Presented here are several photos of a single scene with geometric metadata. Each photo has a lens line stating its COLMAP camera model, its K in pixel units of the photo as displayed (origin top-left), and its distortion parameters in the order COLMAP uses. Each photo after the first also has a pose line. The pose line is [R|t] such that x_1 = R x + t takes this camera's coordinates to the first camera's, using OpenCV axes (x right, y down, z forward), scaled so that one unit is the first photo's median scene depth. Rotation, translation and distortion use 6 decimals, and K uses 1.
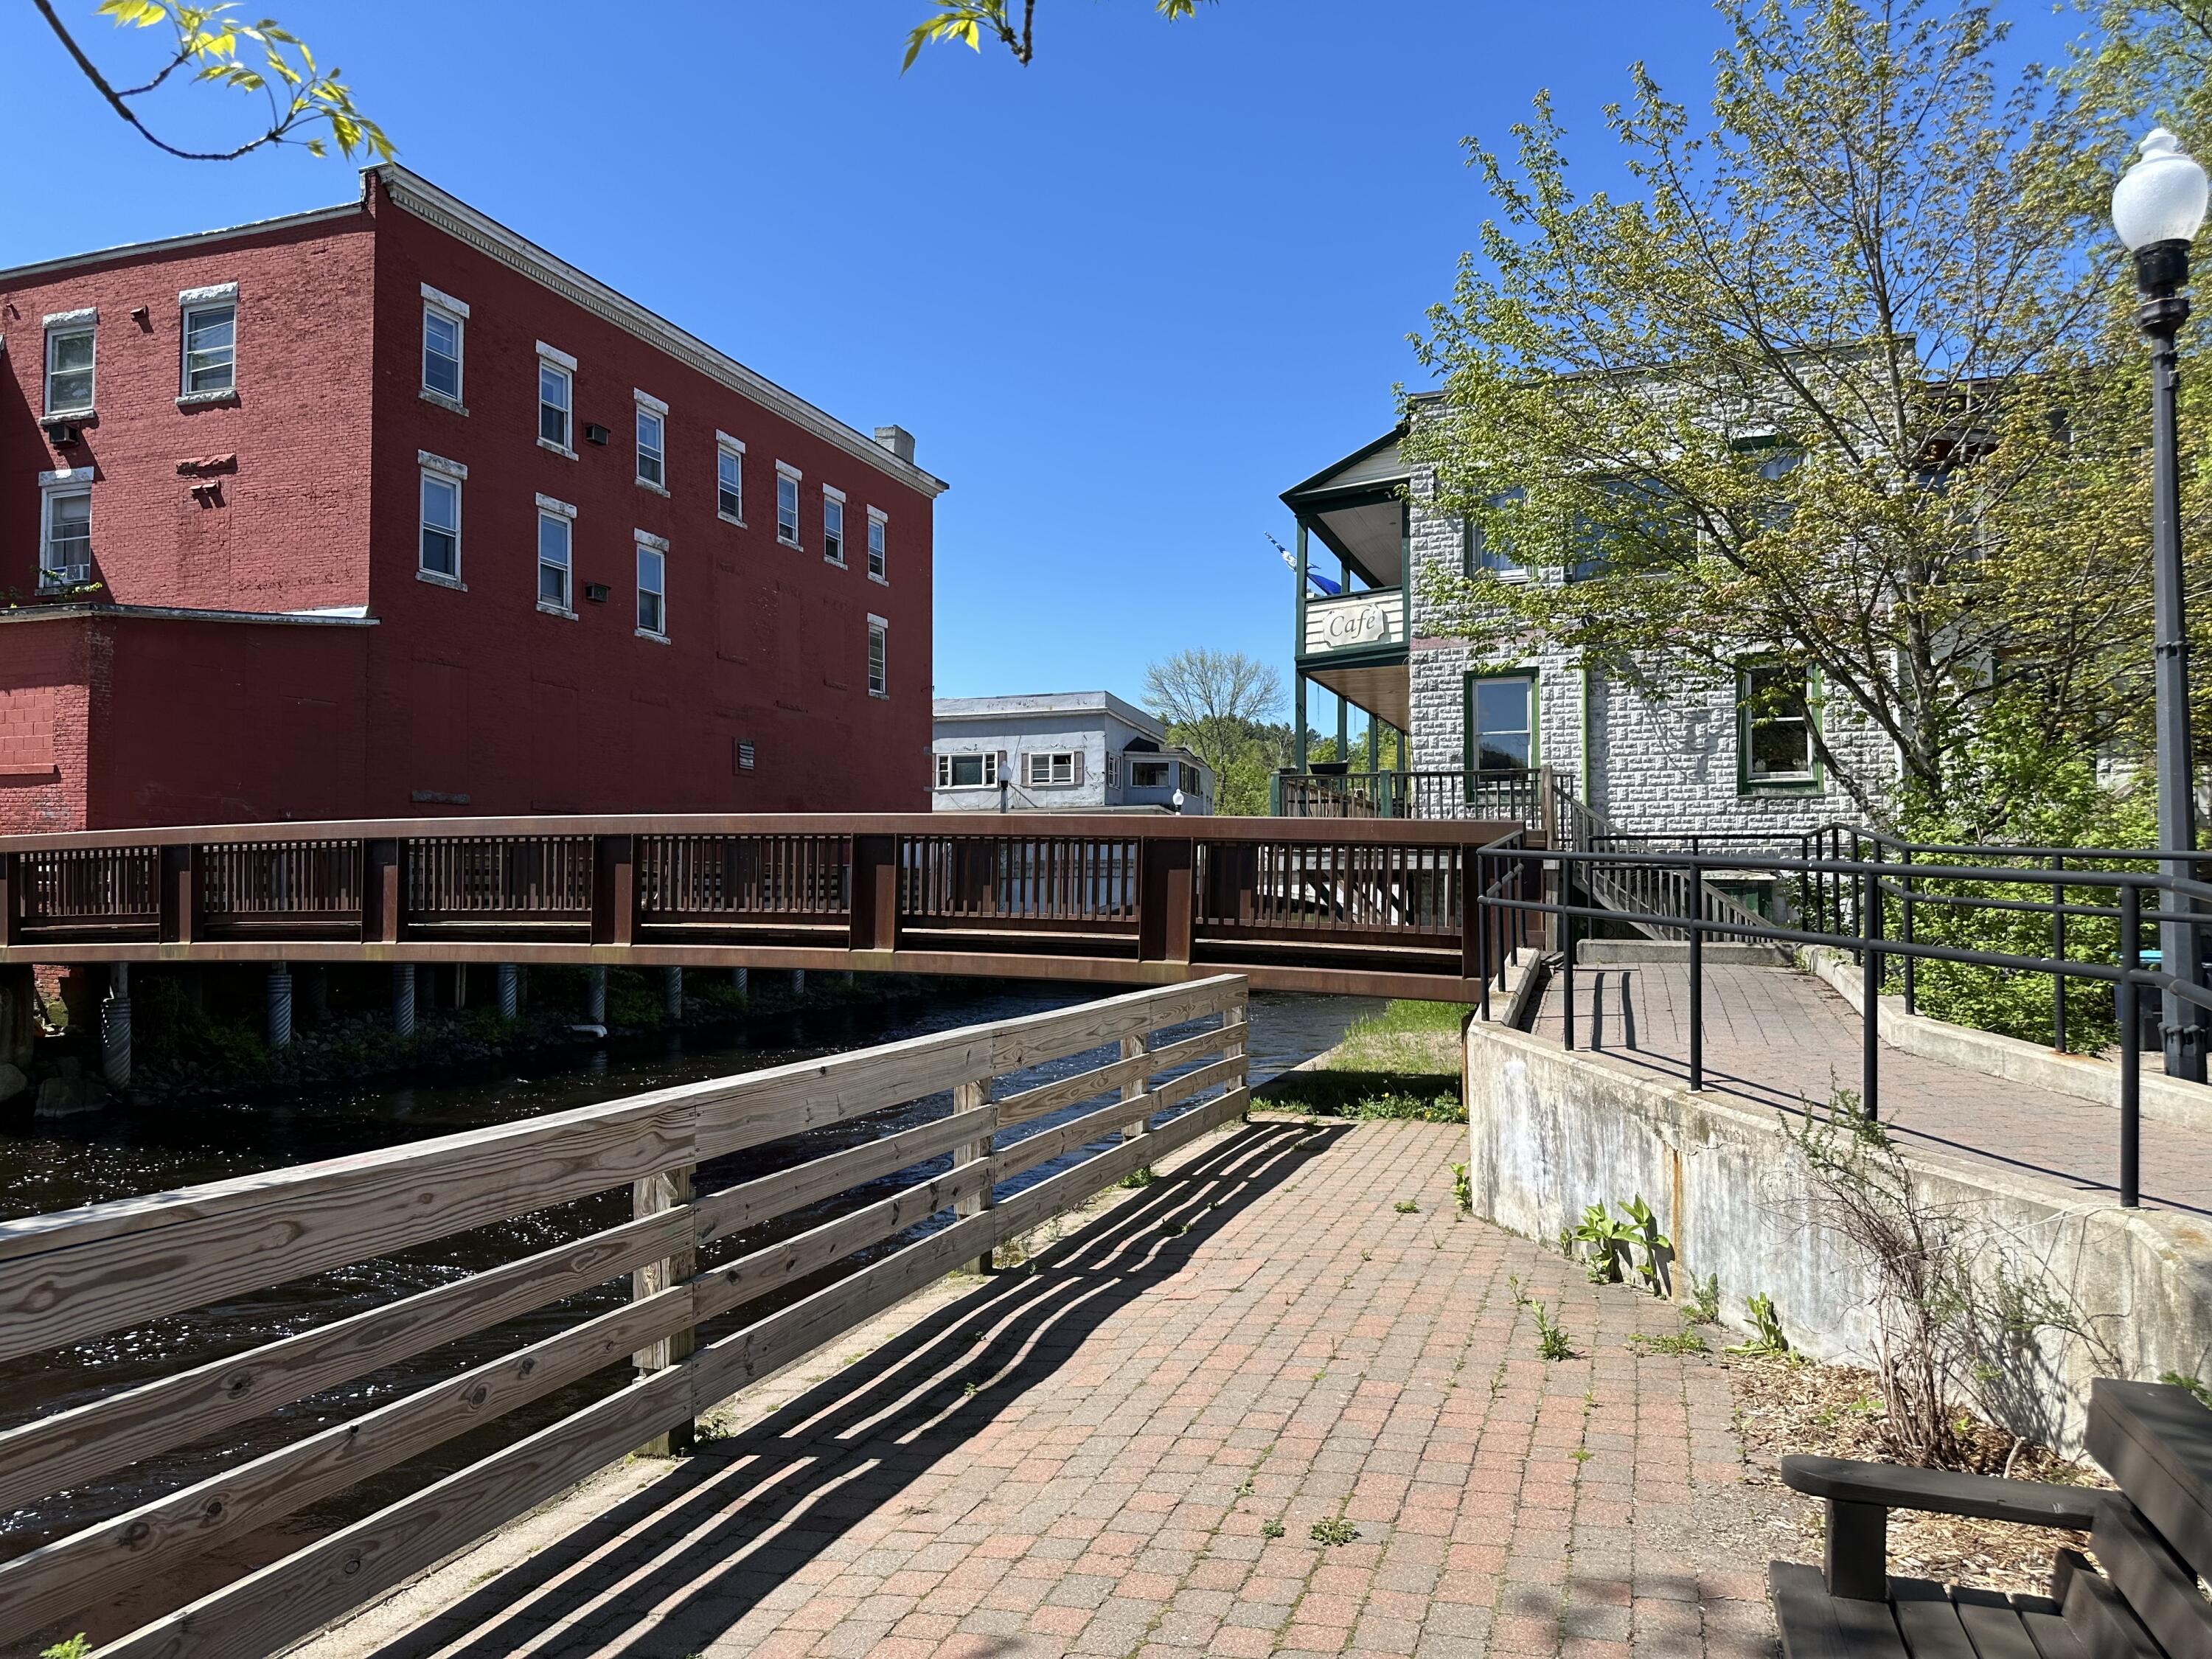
lens RADIAL K [[1548.1, 0, 1097.5], [0, 1548.1, 825.2], [0, 0, 1]] dist [0.060291, -0.083727]
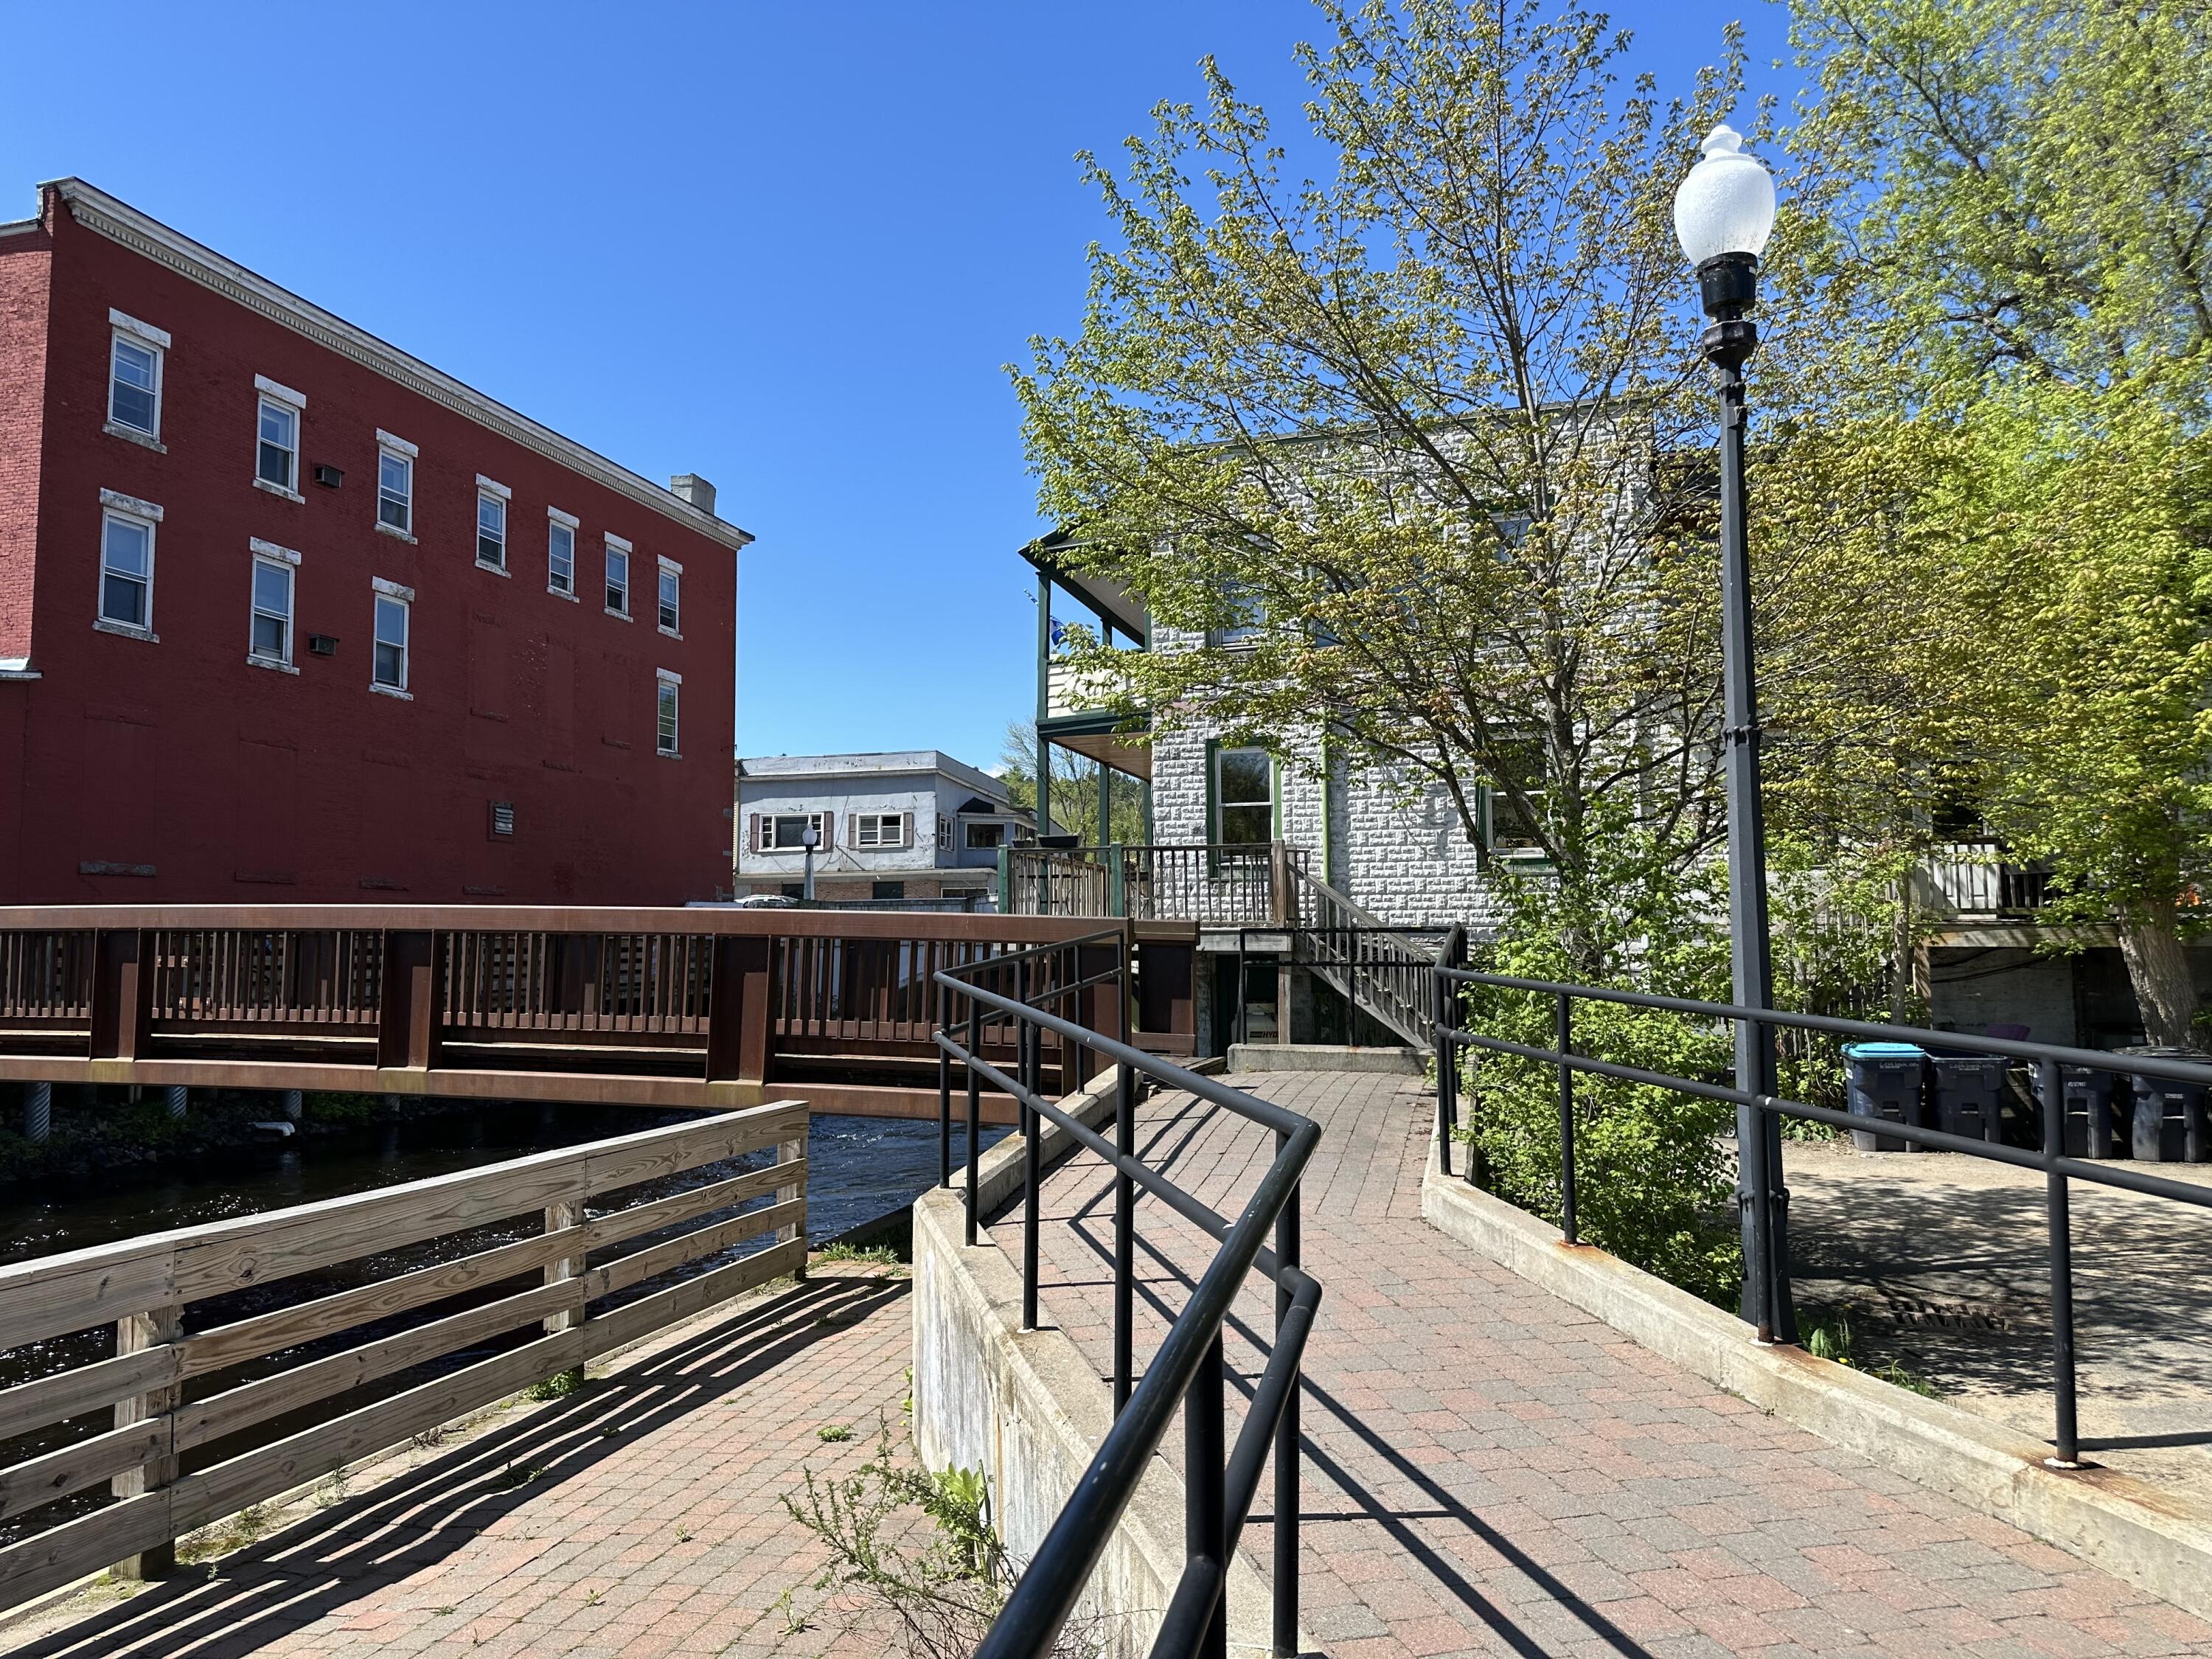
lens RADIAL K [[1540.7, 0, 1147.5], [0, 1540.7, 833.3], [0, 0, 1]] dist [-0.046500, 0.028819]
pose [[0.995189, 0.002070, 0.097954, 0.089866], [0.000950, 0.999526, -0.030772, -0.010833], [-0.097971, 0.030717, 0.994715, 0.066343]]
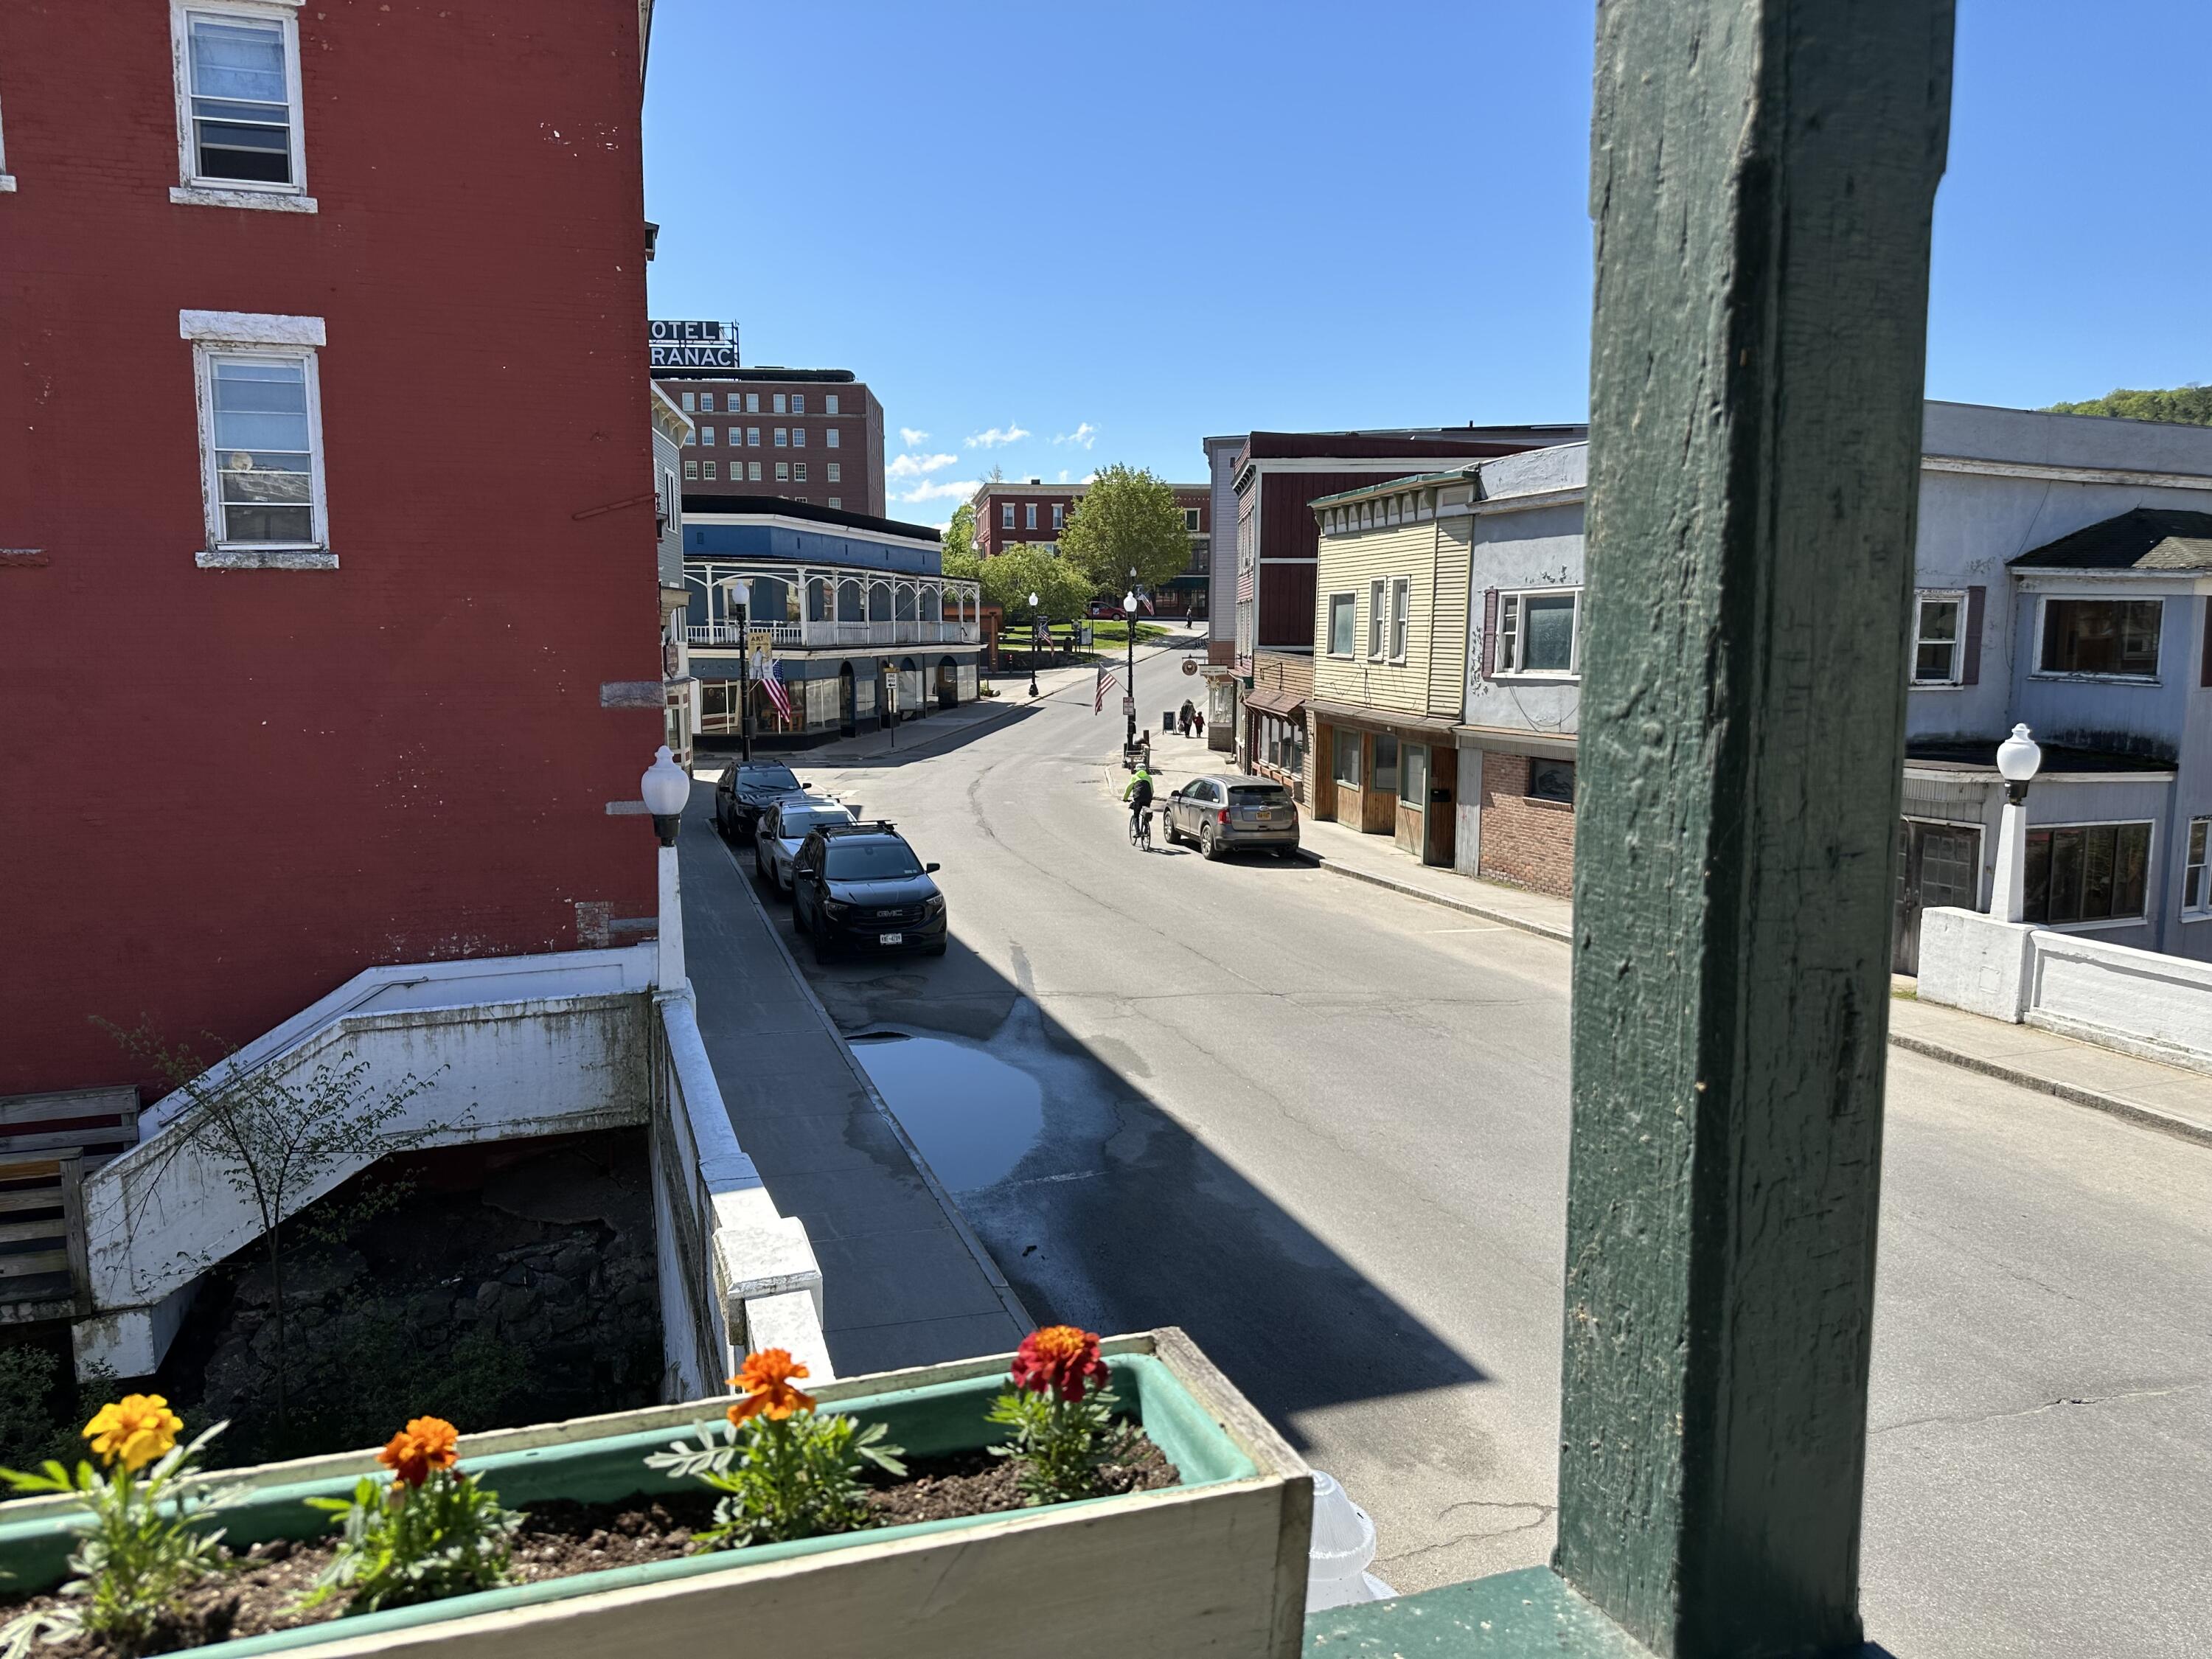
lens RADIAL K [[1548.1, 0, 1097.5], [0, 1548.1, 825.2], [0, 0, 1]] dist [0.060291, -0.083727]
pose [[0.622504, 0.098856, -0.776348, 0.354547], [0.034628, 0.987540, 0.153514, -0.113628], [0.781850, -0.122446, 0.611324, 1.417482]]
